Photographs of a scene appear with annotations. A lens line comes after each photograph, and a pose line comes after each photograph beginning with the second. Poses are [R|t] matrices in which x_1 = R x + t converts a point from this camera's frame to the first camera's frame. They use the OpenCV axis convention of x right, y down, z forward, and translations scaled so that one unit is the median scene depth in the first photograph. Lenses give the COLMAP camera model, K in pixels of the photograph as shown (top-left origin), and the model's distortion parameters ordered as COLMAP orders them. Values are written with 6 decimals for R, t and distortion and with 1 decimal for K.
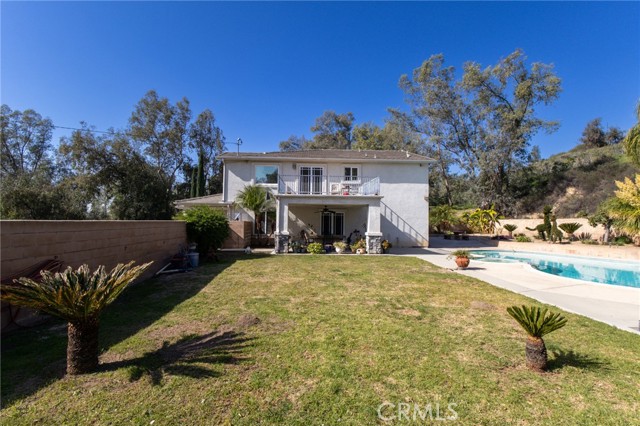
lens RADIAL K [[293.6, 0, 316.3], [0, 293.6, 212.5], [0, 0, 1]] dist [0.003343, -0.000007]
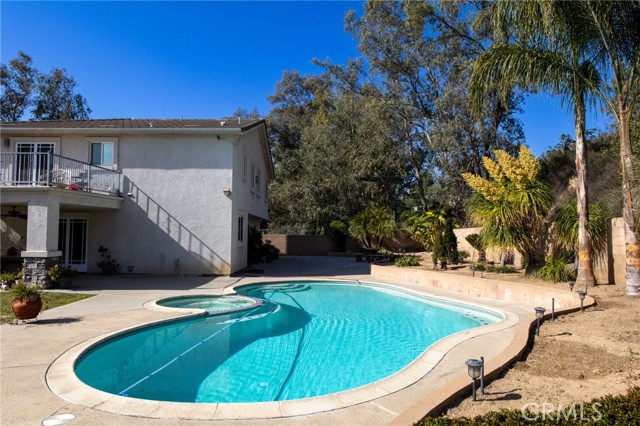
lens RADIAL K [[424.2, 0, 320.0], [0, 424.2, 213.0], [0, 0, 1]] dist [-0.008598, -0.002020]
pose [[0.998893, -0.006074, -0.046642, 0.598030], [0.004896, 0.999667, -0.025323, 0.013309], [0.046780, 0.025067, 0.998591, 0.160892]]
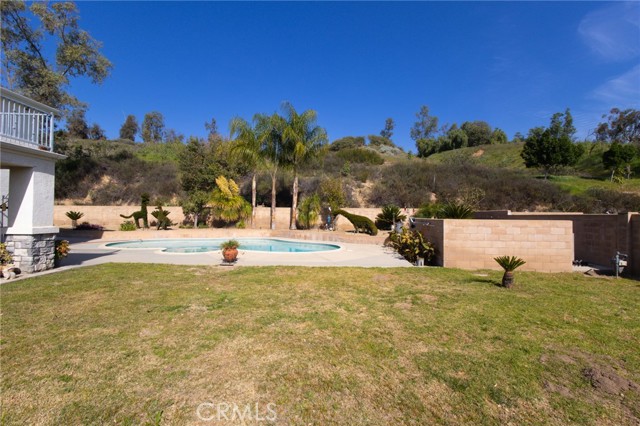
lens RADIAL K [[293.6, 0, 316.3], [0, 293.6, 212.5], [0, 0, 1]] dist [0.003343, -0.000007]
pose [[0.022386, -0.002623, 0.999746, -0.210179], [-0.036336, 0.999334, 0.003436, 0.020287], [-0.999089, -0.036404, 0.022276, 0.413635]]
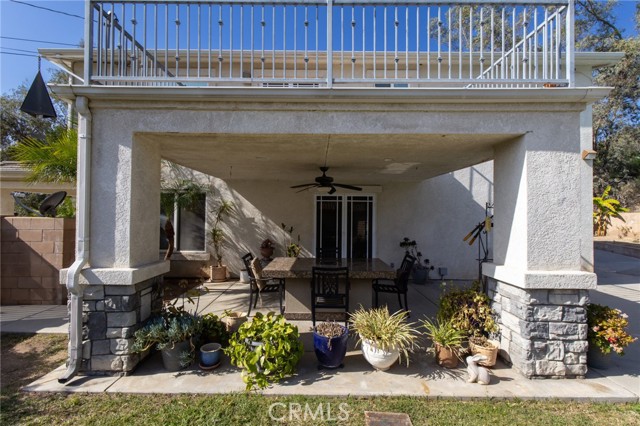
lens RADIAL K [[289.0, 0, 319.1], [0, 289.0, 210.9], [0, 0, 1]] dist [0.000821, -0.000014]
pose [[0.999463, -0.006606, -0.032108, 0.032085], [0.006815, 0.999956, 0.006405, 0.018014], [0.032064, -0.006620, 0.999464, 0.607168]]
